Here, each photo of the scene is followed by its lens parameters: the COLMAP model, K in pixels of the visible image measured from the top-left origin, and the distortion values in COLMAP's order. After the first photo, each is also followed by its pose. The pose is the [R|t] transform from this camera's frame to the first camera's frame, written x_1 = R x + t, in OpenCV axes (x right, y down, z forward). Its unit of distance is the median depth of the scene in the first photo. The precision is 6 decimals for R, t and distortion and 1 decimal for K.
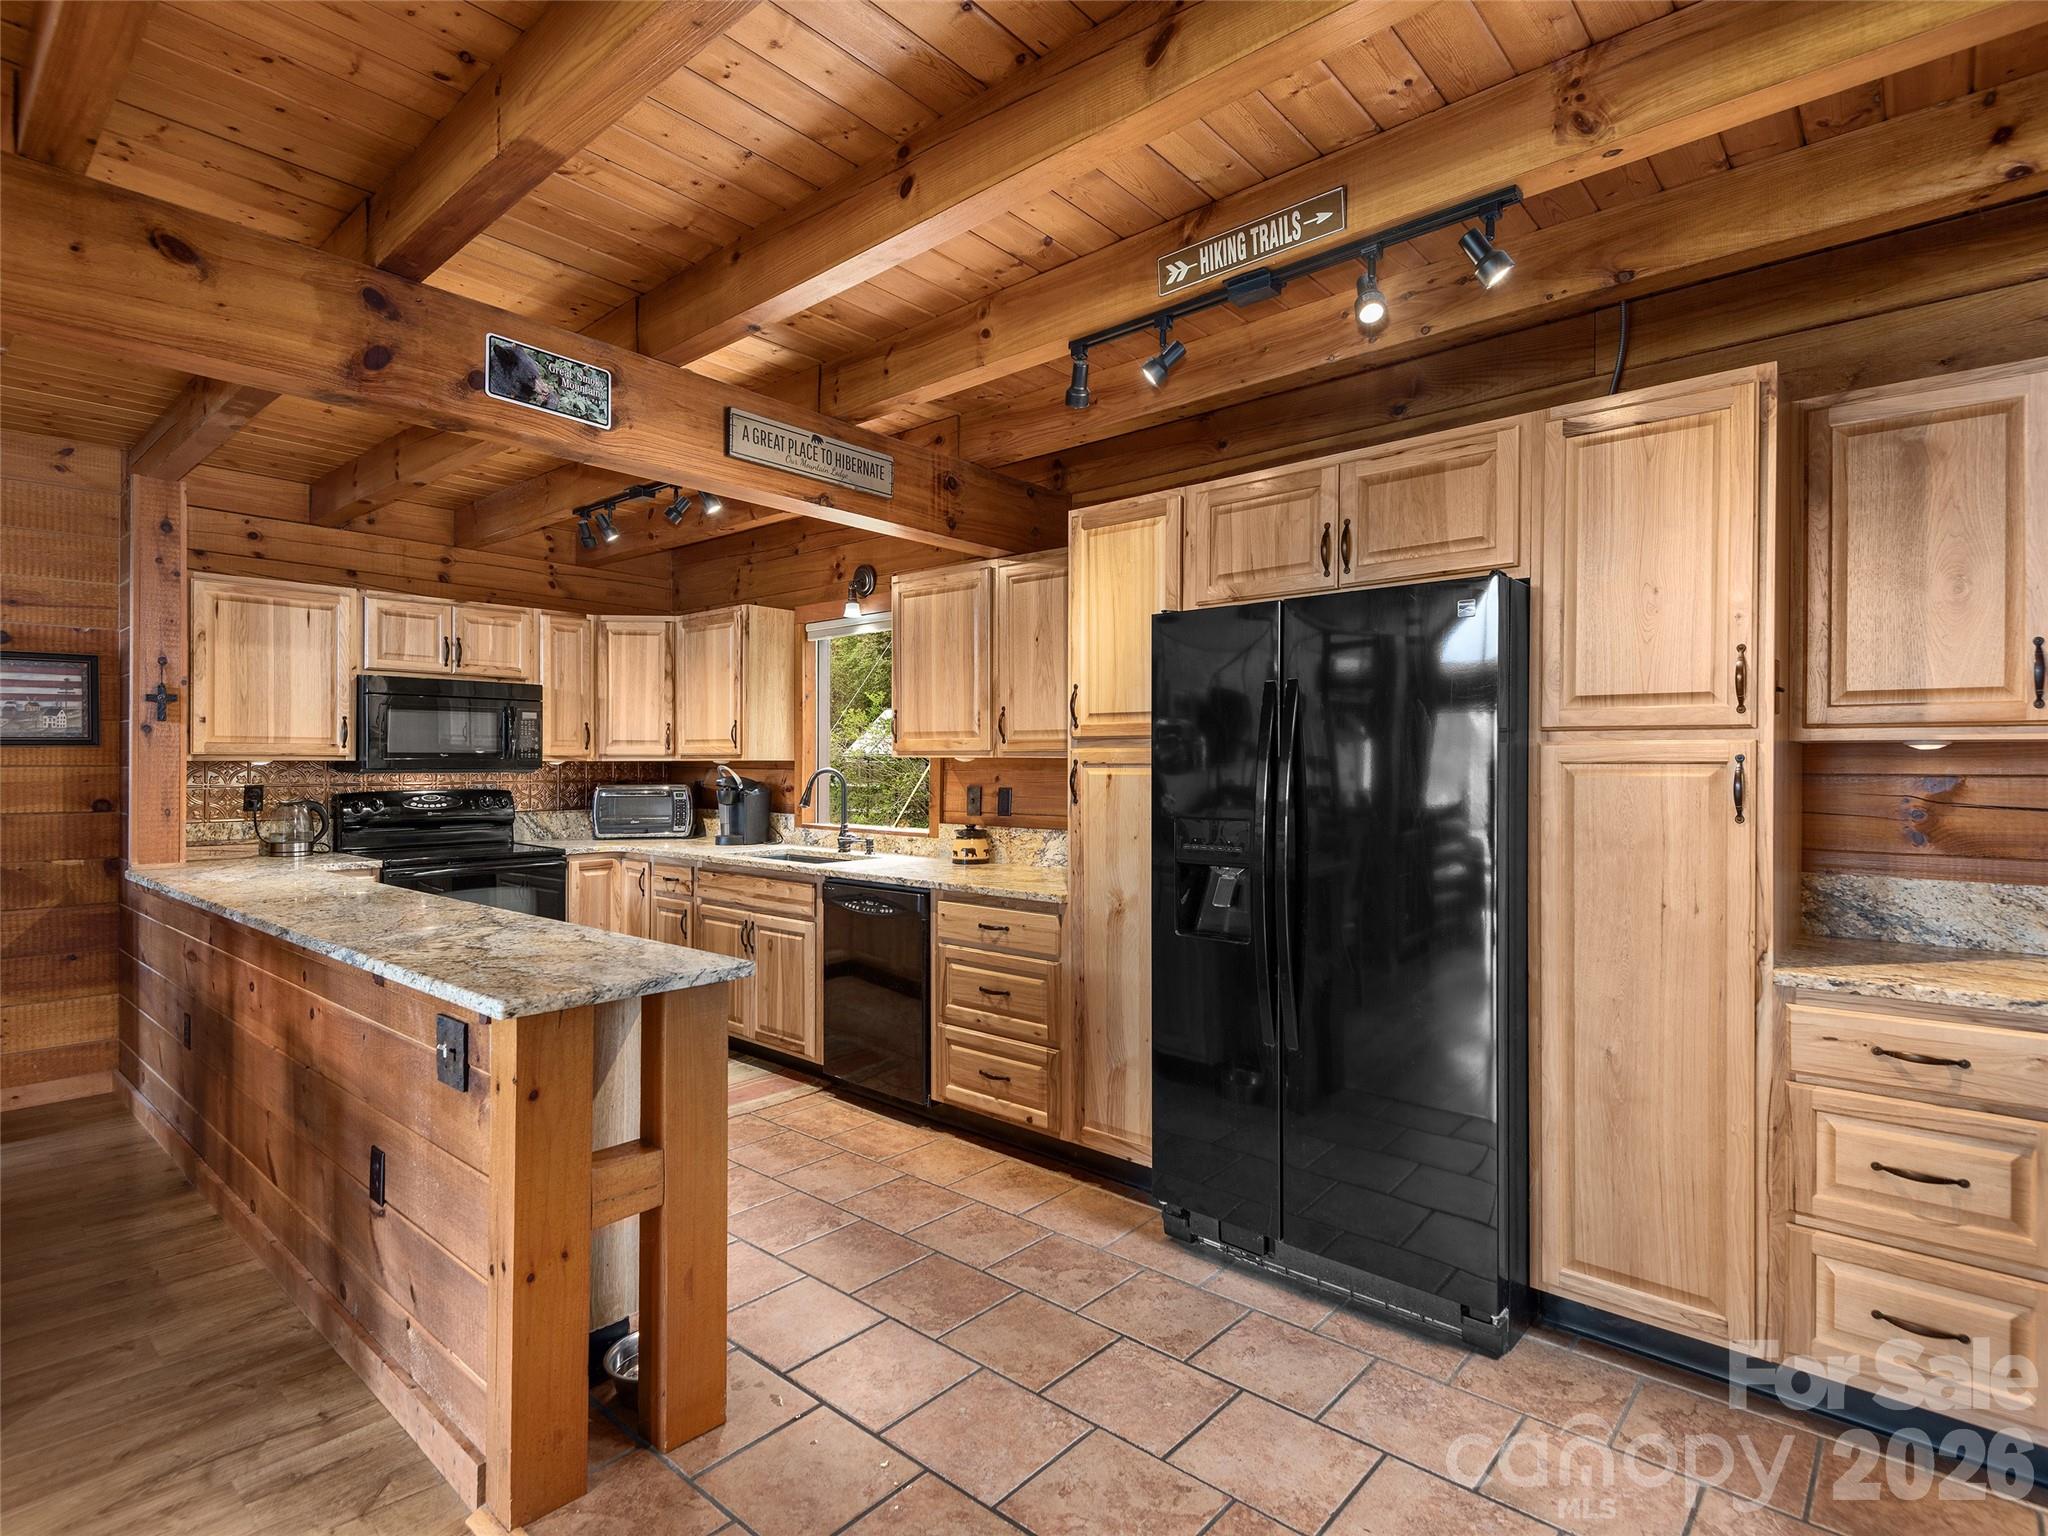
lens RADIAL K [[1034.7, 0, 1036.0], [0, 1034.7, 771.8], [0, 0, 1]] dist [0.021825, -0.017159]
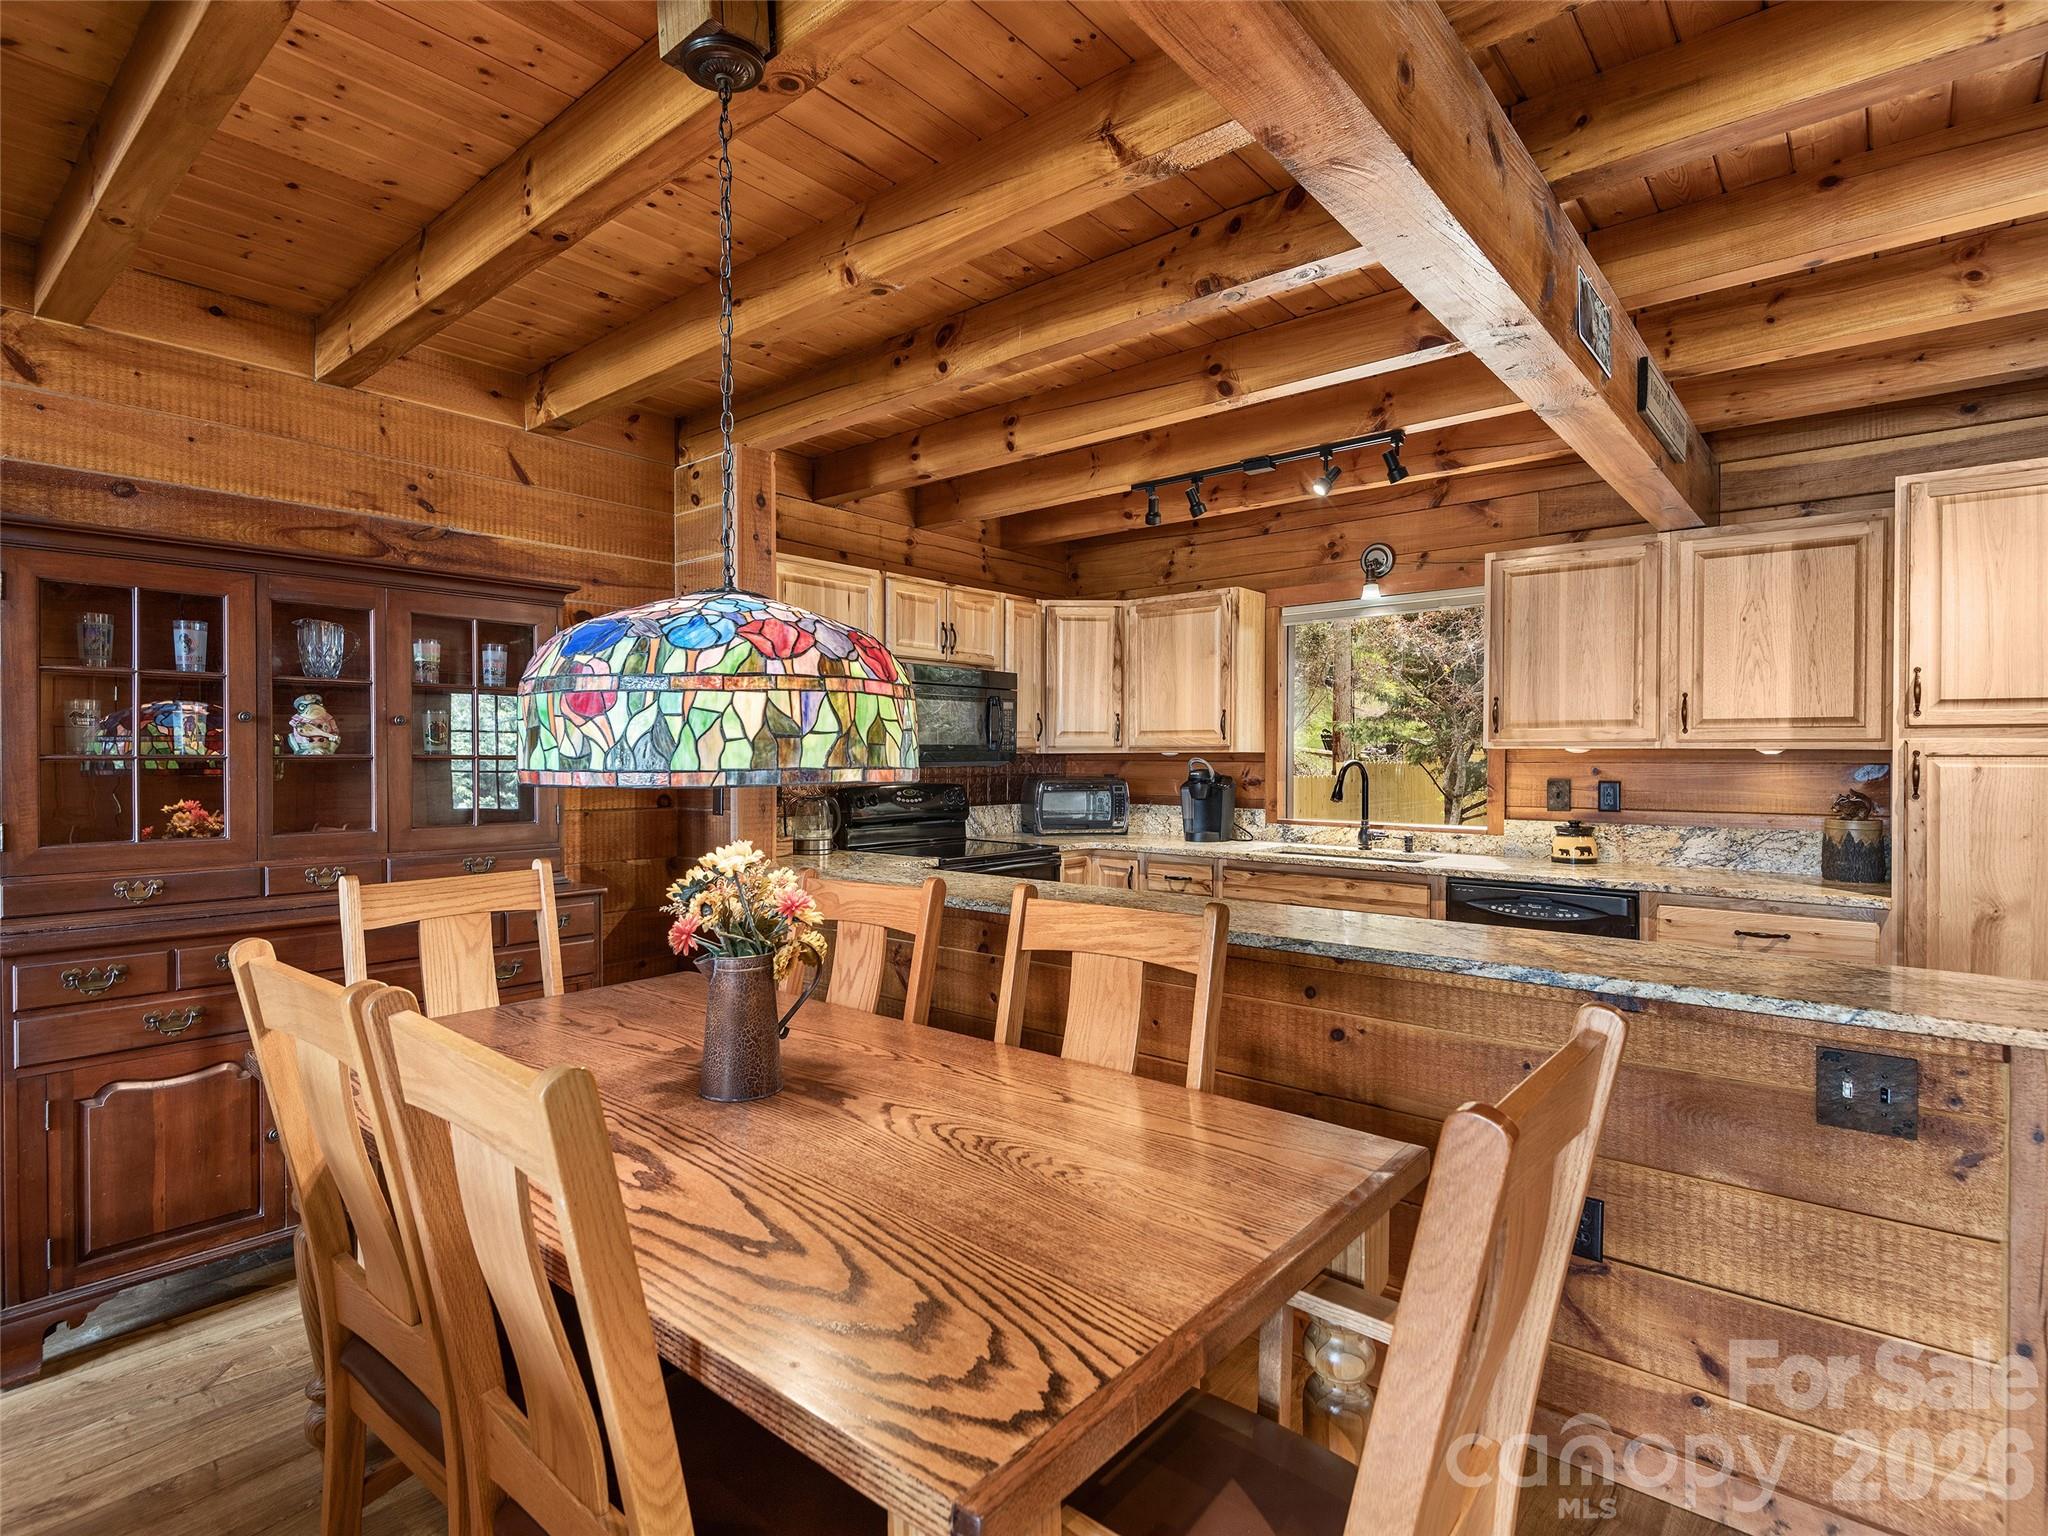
lens RADIAL K [[1034.7, 0, 1009.7], [0, 1034.7, 769.0], [0, 0, 1]] dist [0.021825, -0.017159]
pose [[0.999998, -0.000931, 0.002013, -0.535785], [0.000922, 0.999989, 0.004641, -0.000353], [-0.002018, -0.004639, 0.999987, 0.063079]]
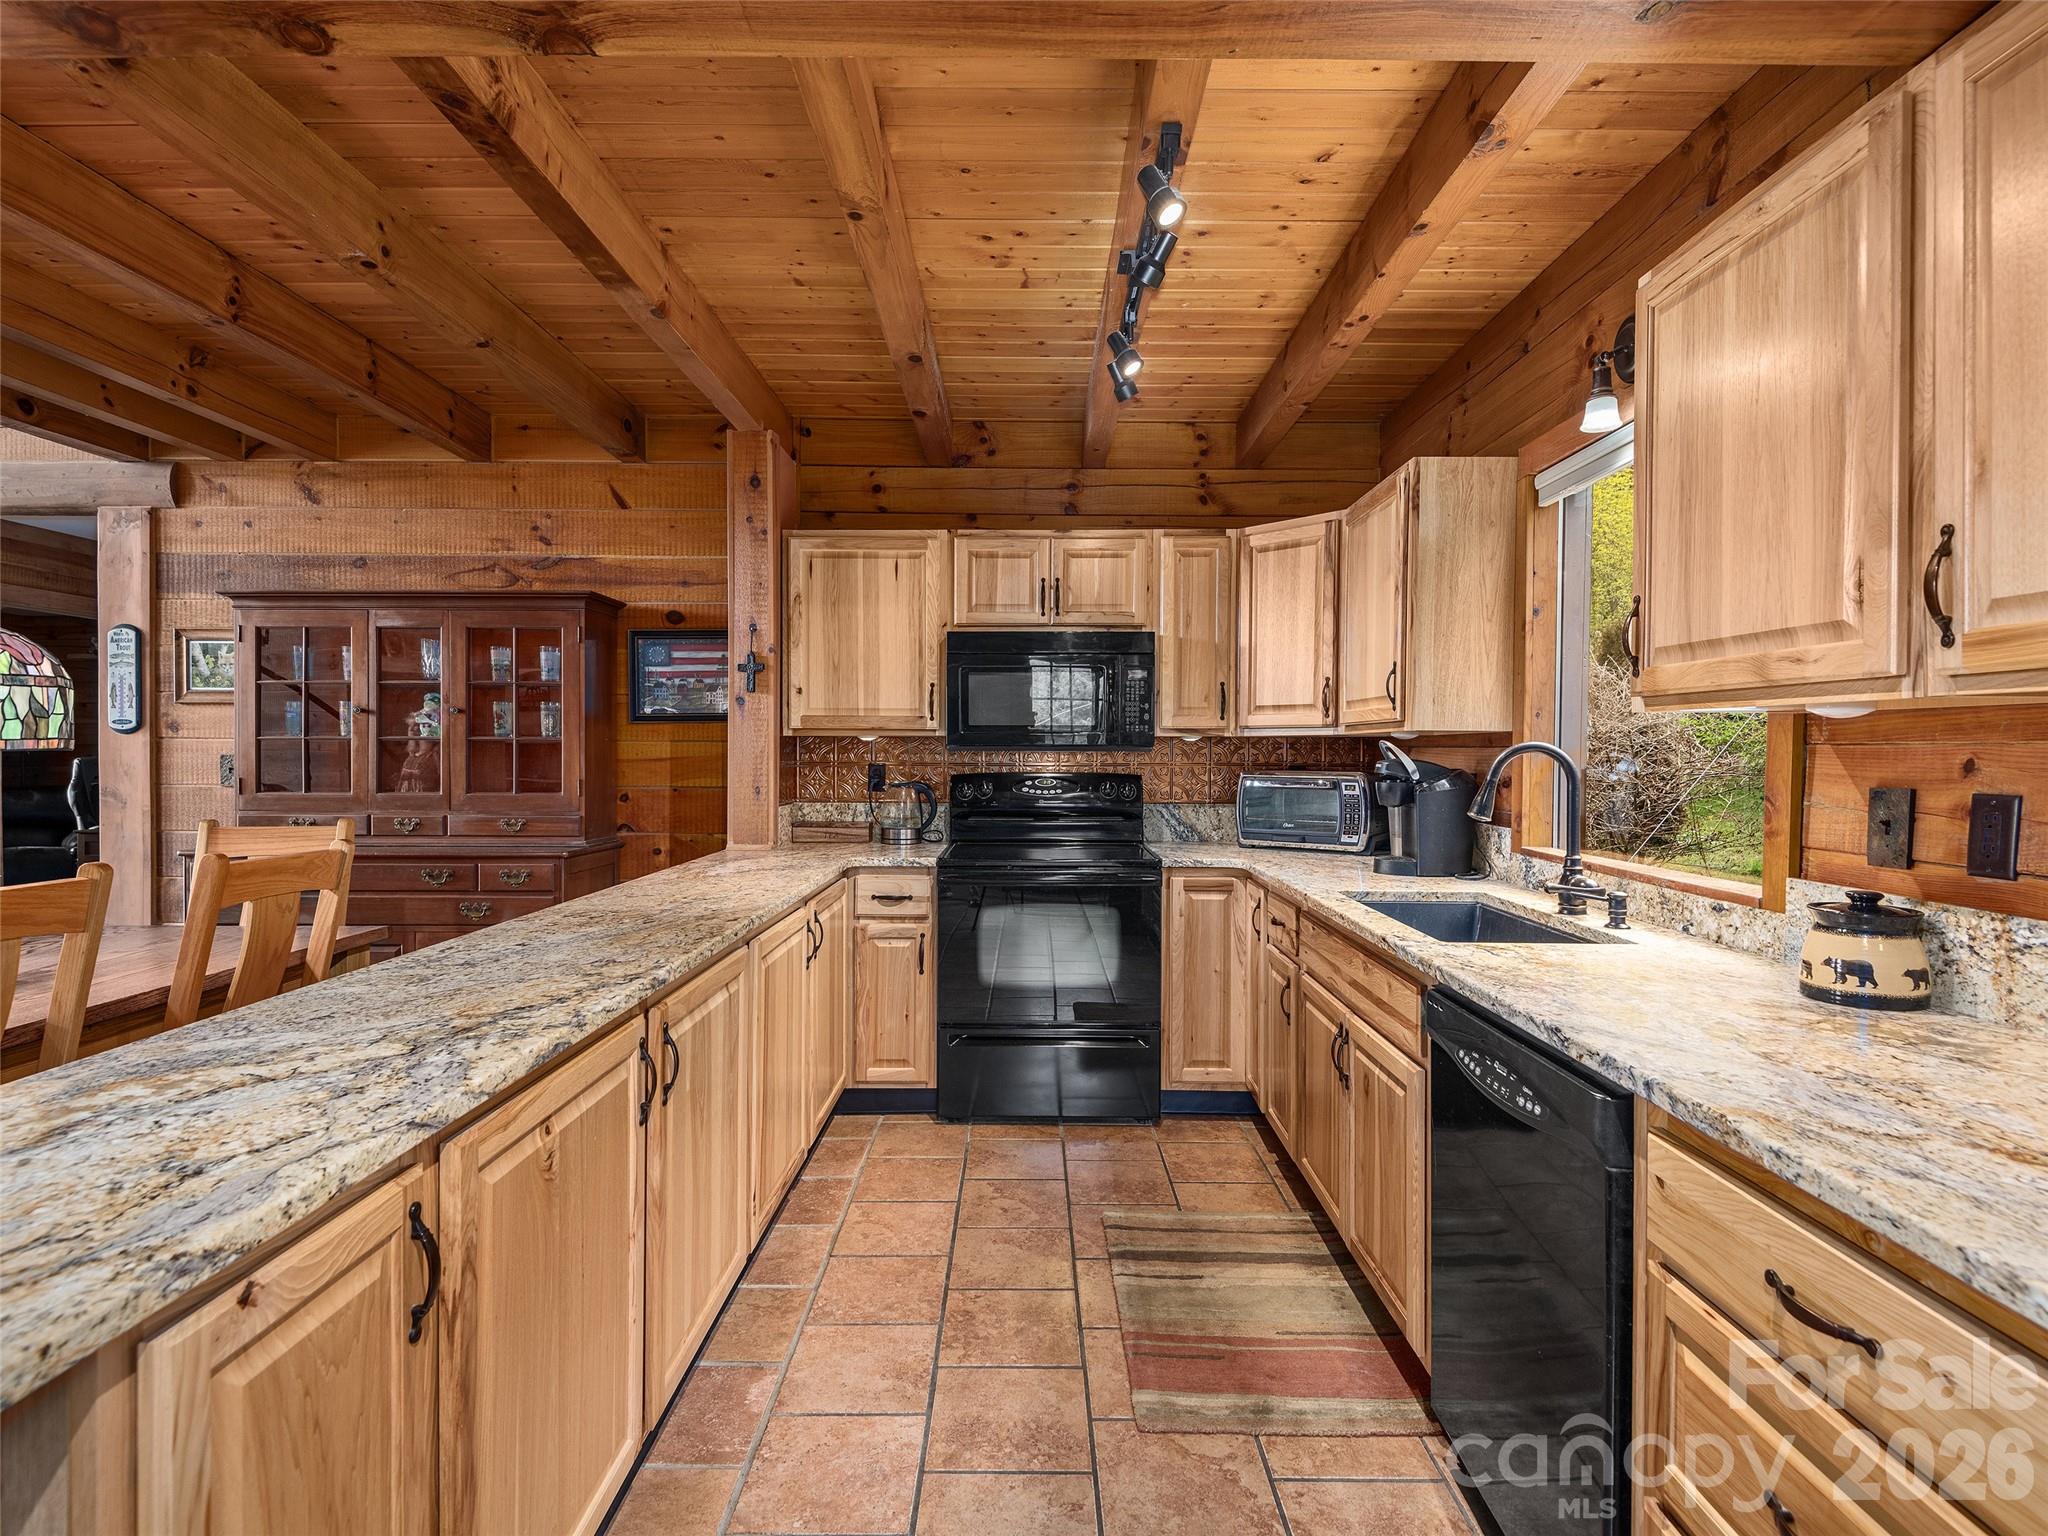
lens RADIAL K [[1034.7, 0, 1020.9], [0, 1034.7, 766.9], [0, 0, 1]] dist [0.021825, -0.017159]
pose [[0.646881, 0.013388, -0.762474, 0.021295], [-0.008686, 0.999910, 0.010188, 0.005460], [0.762542, 0.000032, 0.646939, 0.507846]]
